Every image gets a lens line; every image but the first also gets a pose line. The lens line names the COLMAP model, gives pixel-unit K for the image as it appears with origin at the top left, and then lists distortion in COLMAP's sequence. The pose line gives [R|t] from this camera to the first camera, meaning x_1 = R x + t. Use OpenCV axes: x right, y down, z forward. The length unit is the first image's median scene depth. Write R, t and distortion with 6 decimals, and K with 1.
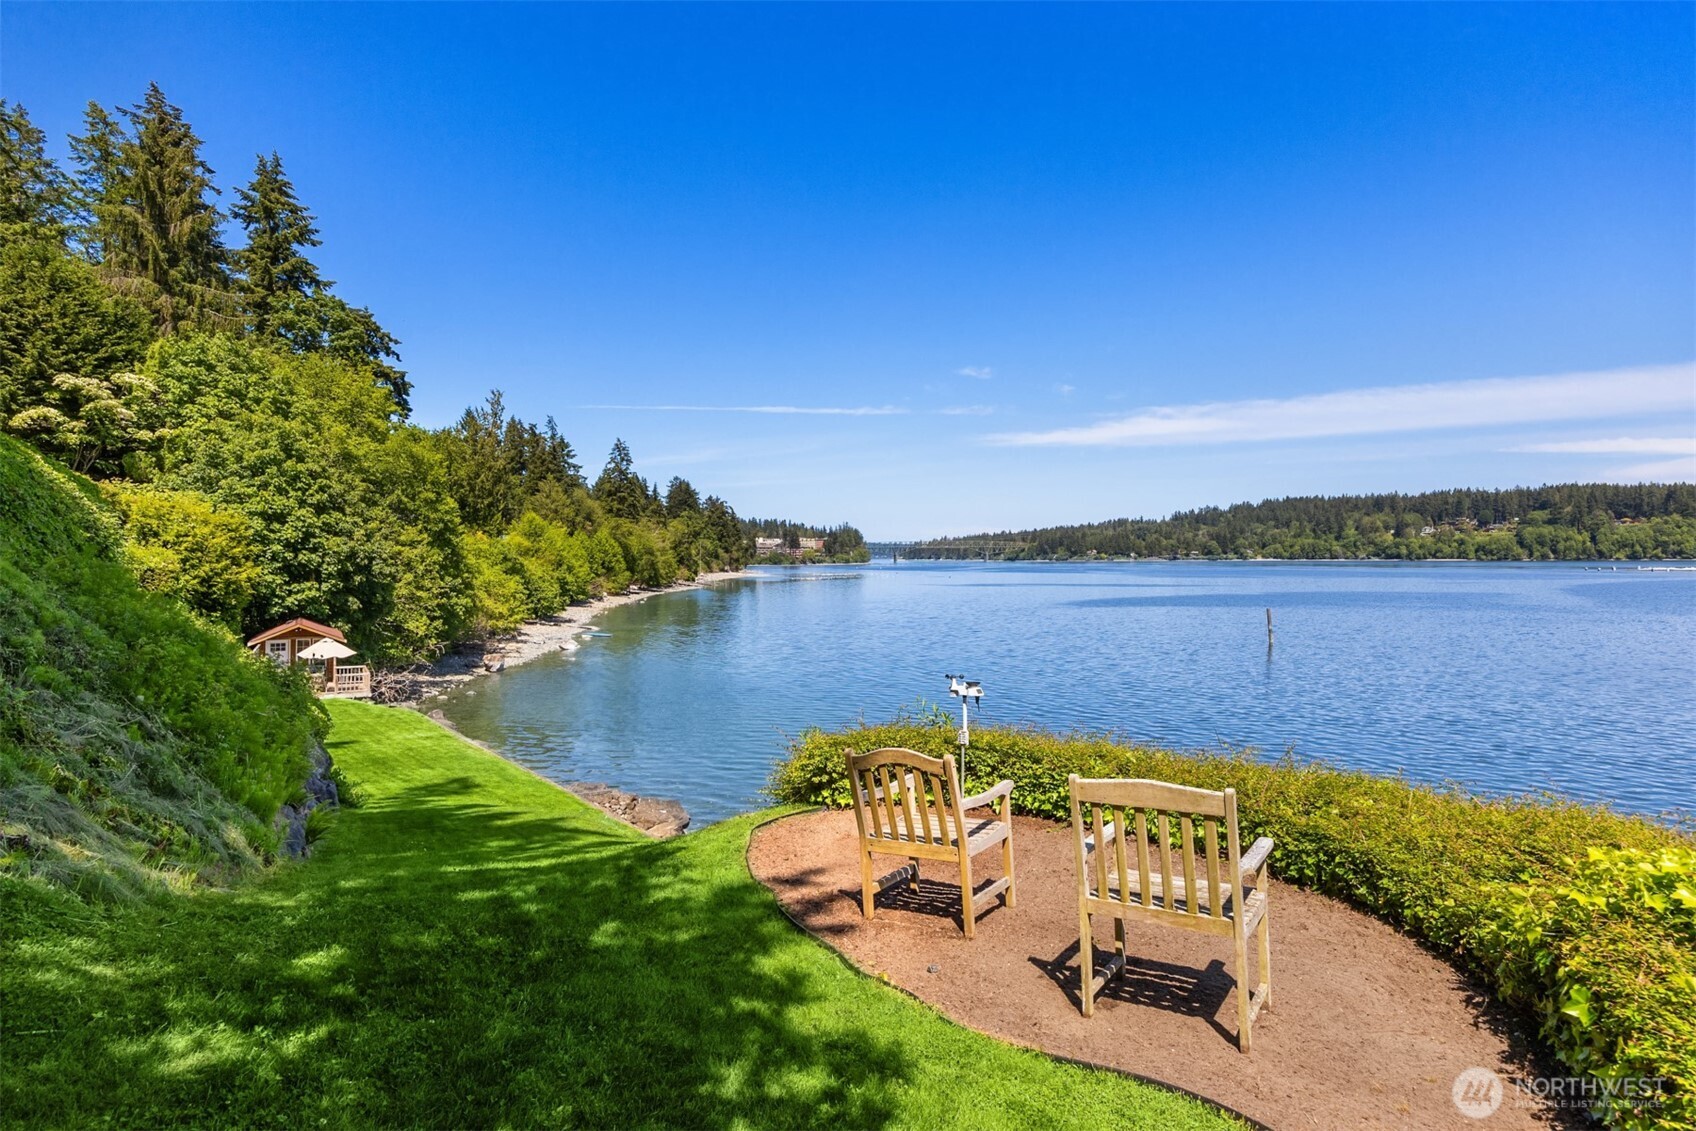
lens RADIAL K [[904.9, 0, 846.3], [0, 904.9, 541.4], [0, 0, 1]] dist [-0.003135, 0.001641]
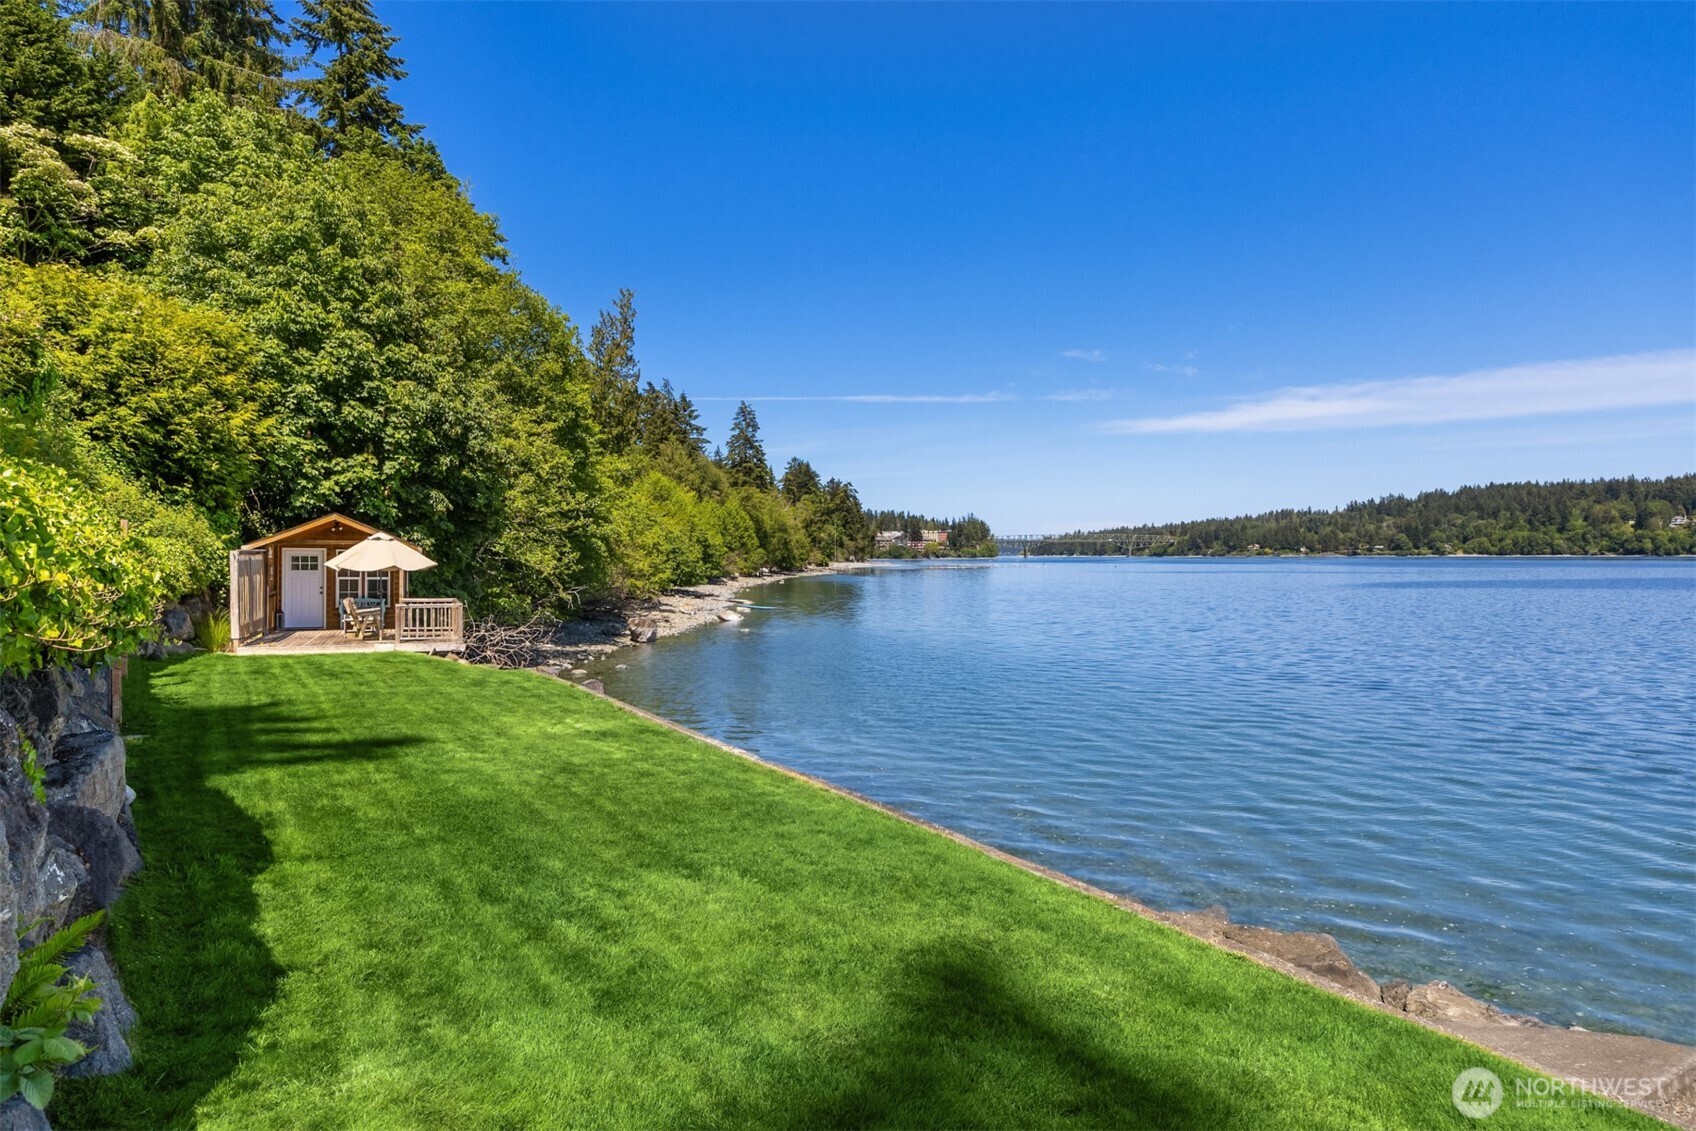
lens RADIAL K [[969.4, 0, 831.2], [0, 969.4, 557.3], [0, 0, 1]] dist [0.003494, -0.005411]
pose [[0.991026, 0.001498, -0.133662, -0.131585], [0.001089, 0.999814, 0.019279, 0.056839], [0.133666, -0.019252, 0.990839, 0.258130]]
